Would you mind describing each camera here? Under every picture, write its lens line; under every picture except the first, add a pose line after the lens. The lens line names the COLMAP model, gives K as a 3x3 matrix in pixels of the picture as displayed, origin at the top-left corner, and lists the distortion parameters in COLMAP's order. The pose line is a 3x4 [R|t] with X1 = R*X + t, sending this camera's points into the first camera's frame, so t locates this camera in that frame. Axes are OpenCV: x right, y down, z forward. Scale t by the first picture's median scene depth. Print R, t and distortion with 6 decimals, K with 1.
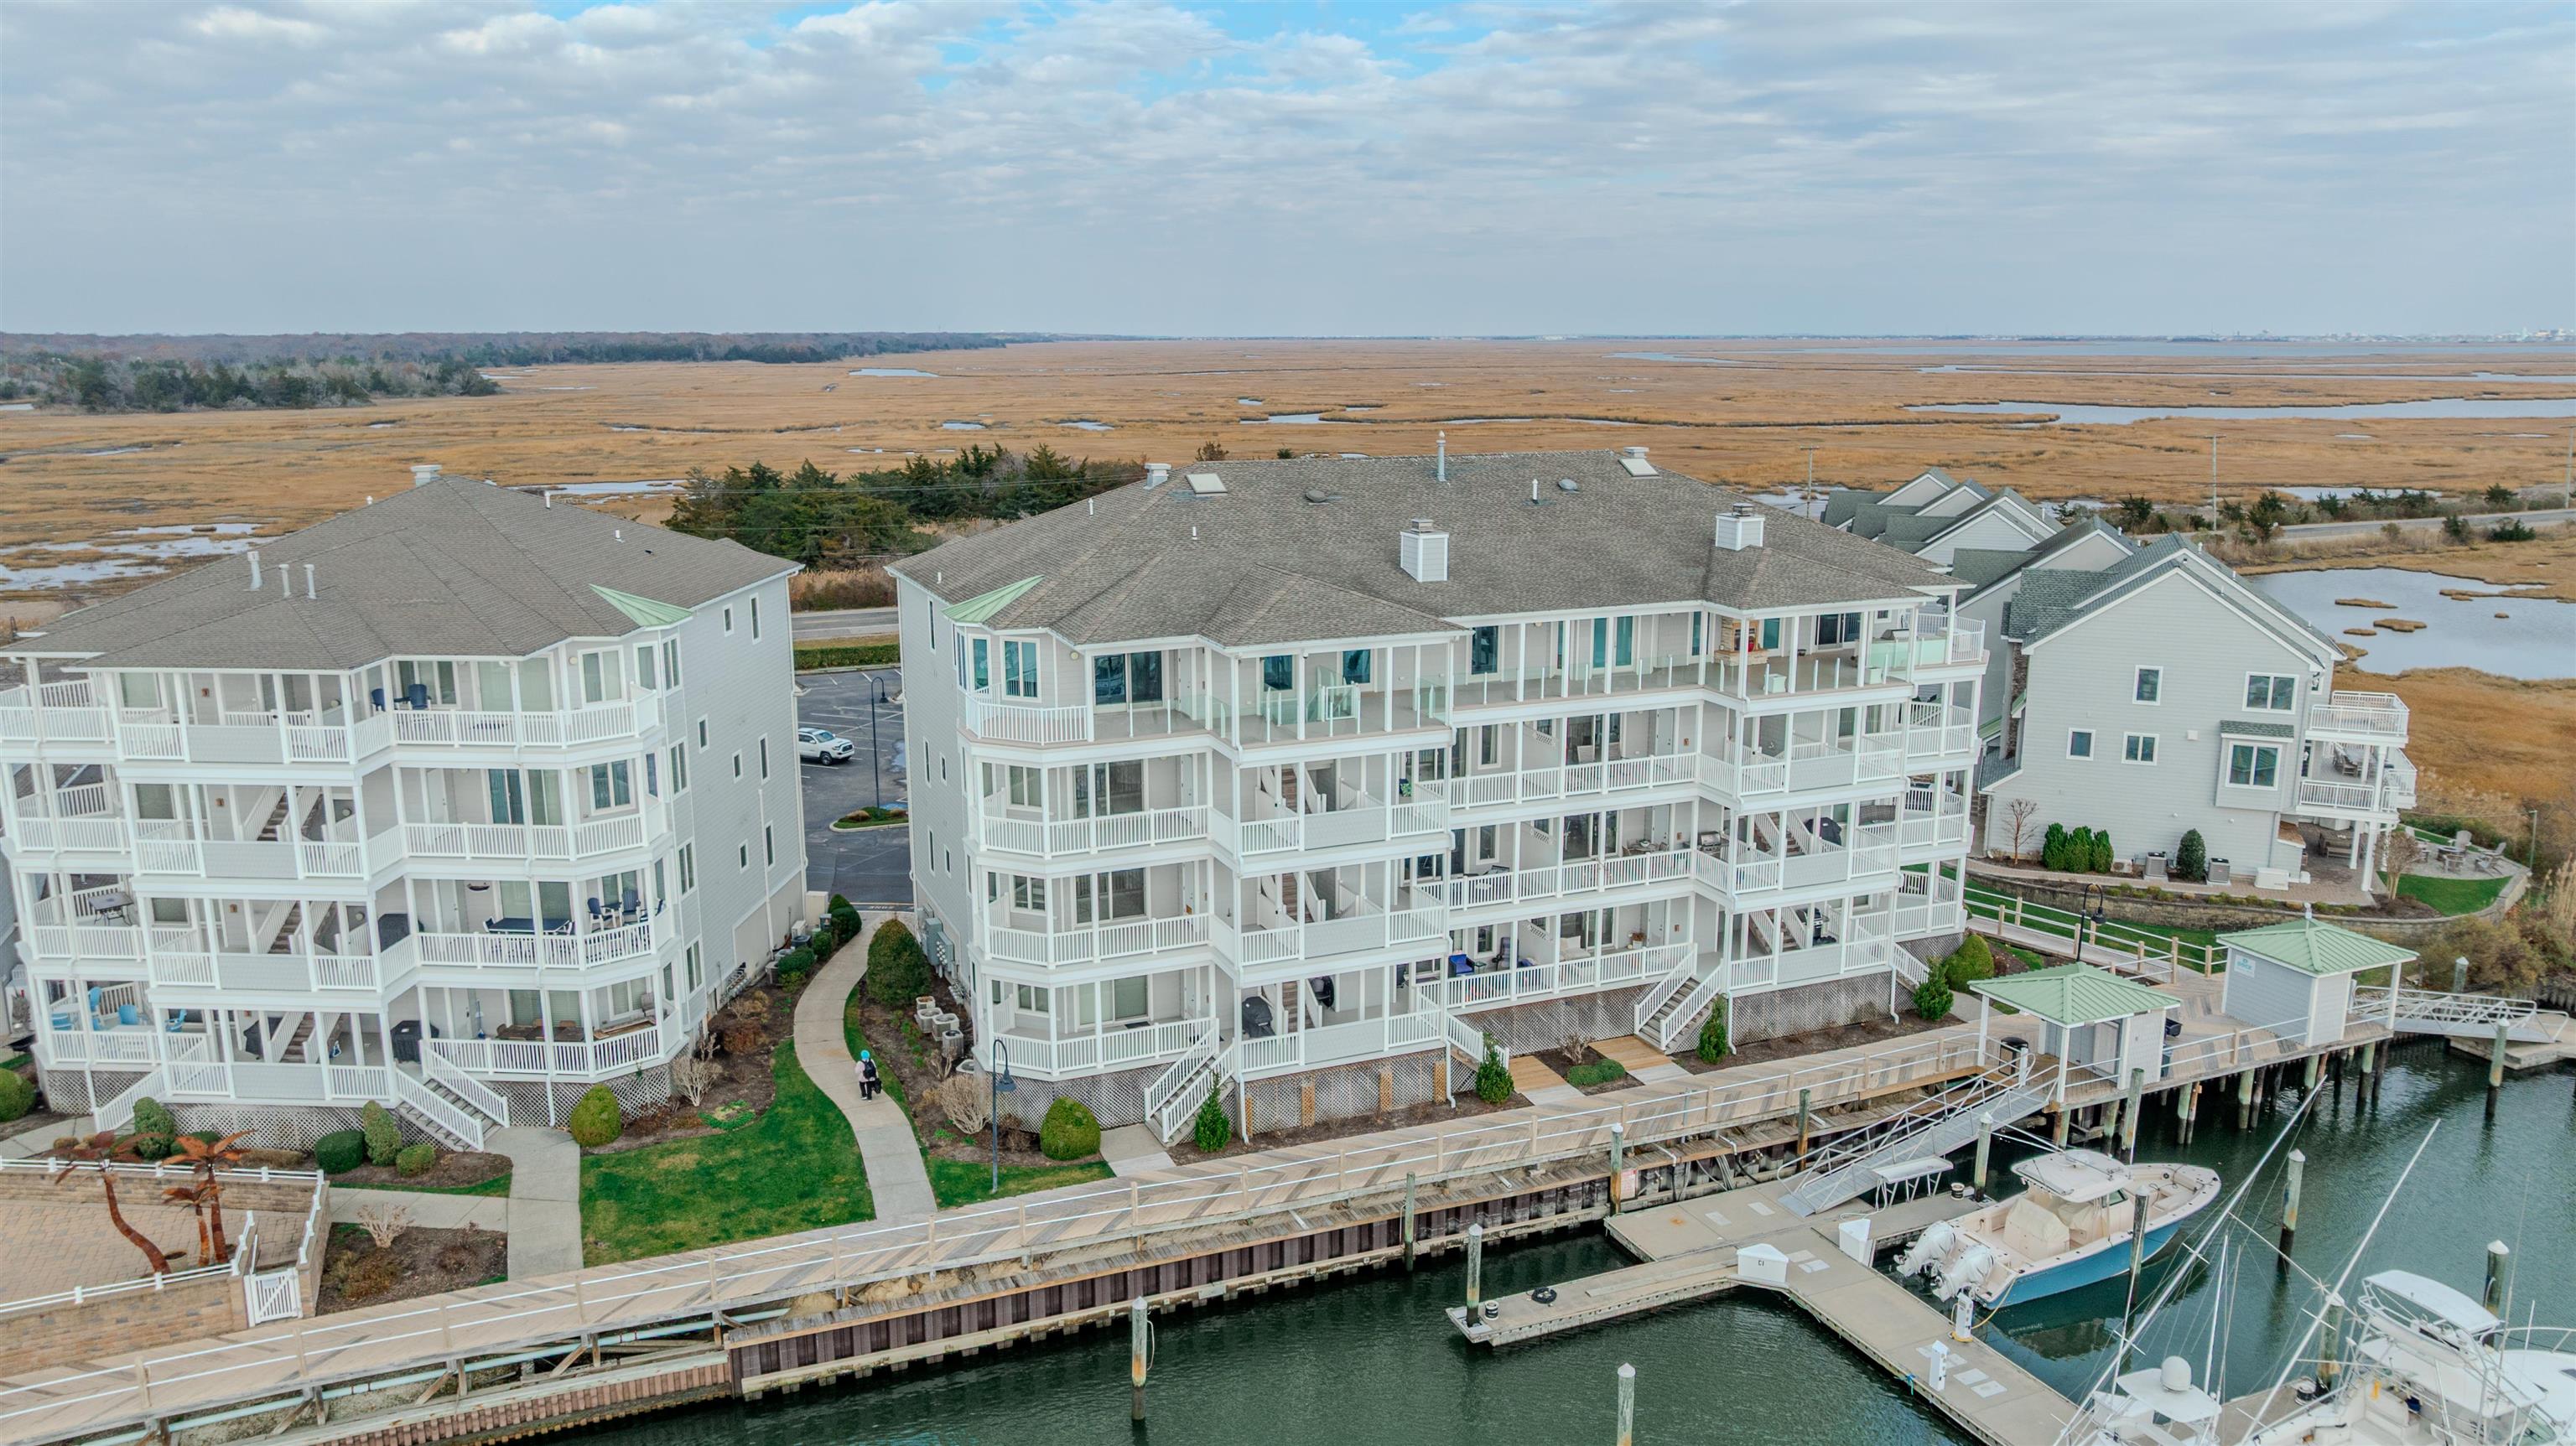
lens RADIAL K [[1777.4, 0, 1268.4], [0, 1777.4, 718.6], [0, 0, 1]] dist [-0.024119, 0.012449]
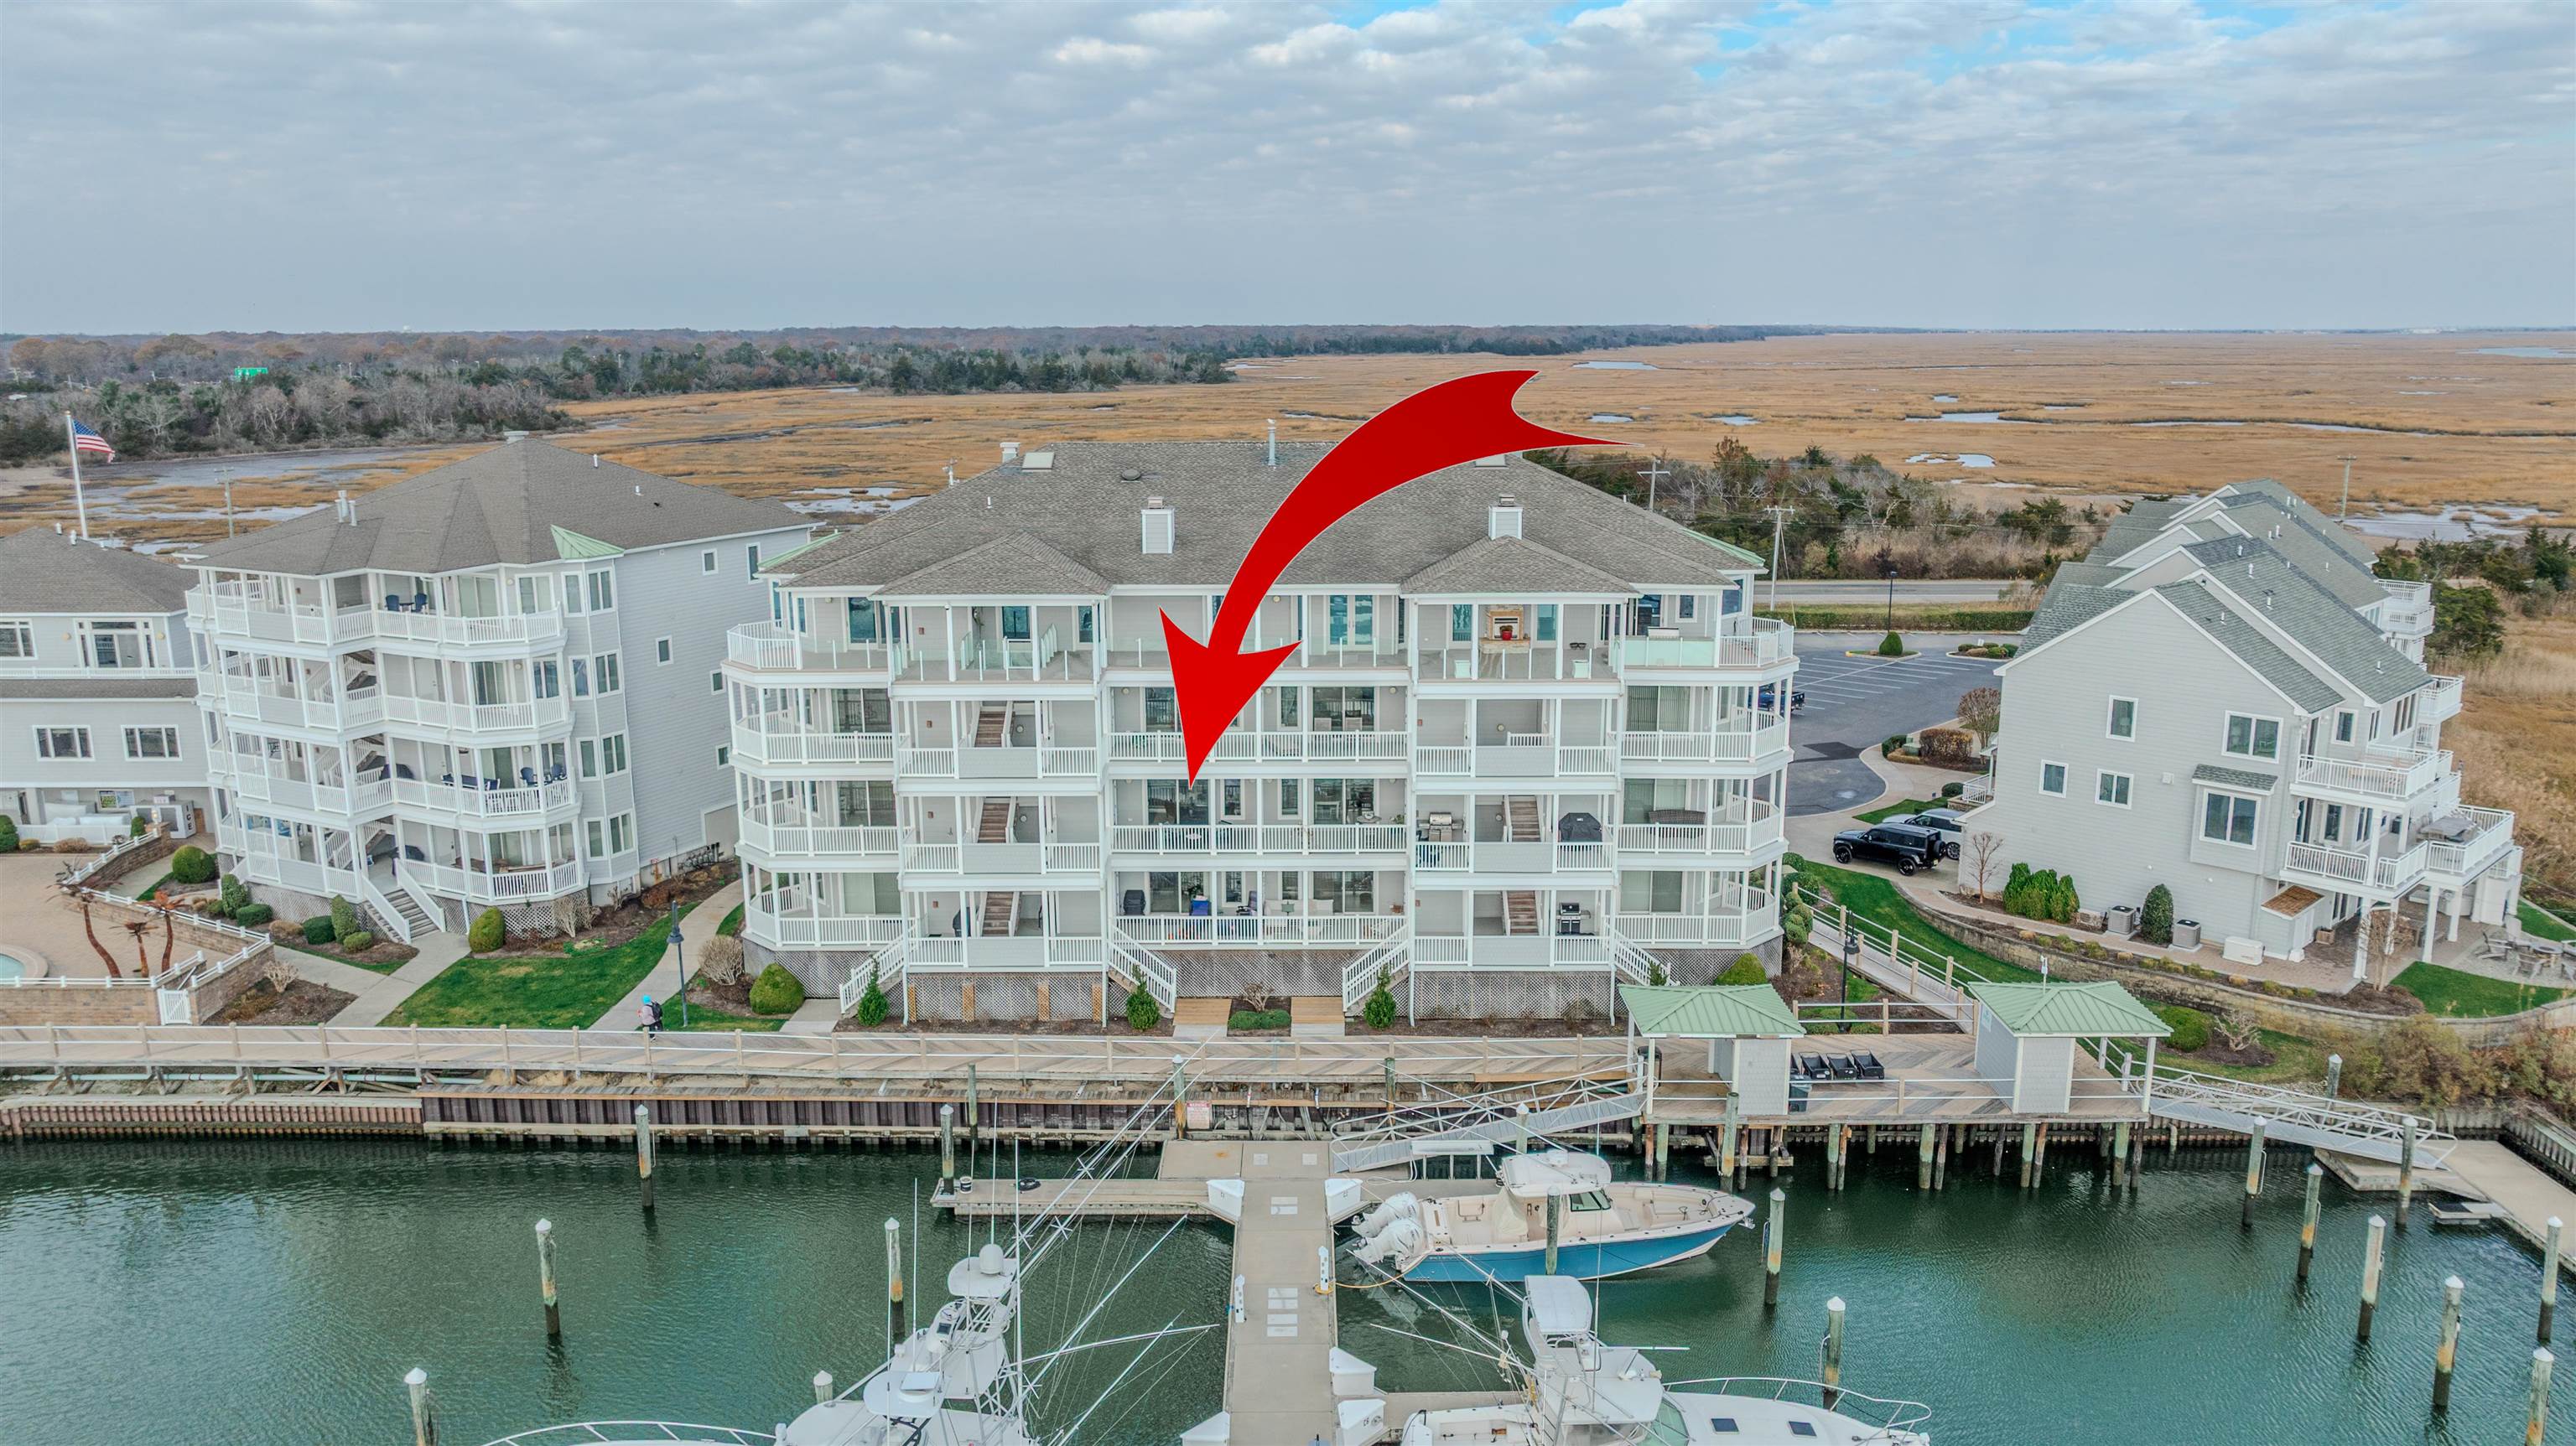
lens RADIAL K [[1777.4, 0, 1263.3], [0, 1777.4, 726.1], [0, 0, 1]] dist [-0.024119, 0.012449]
pose [[0.919309, 0.082861, -0.384713, 0.573043], [-0.079791, 0.996523, 0.023966, -0.002242], [0.385362, 0.008664, 0.922725, 0.014125]]
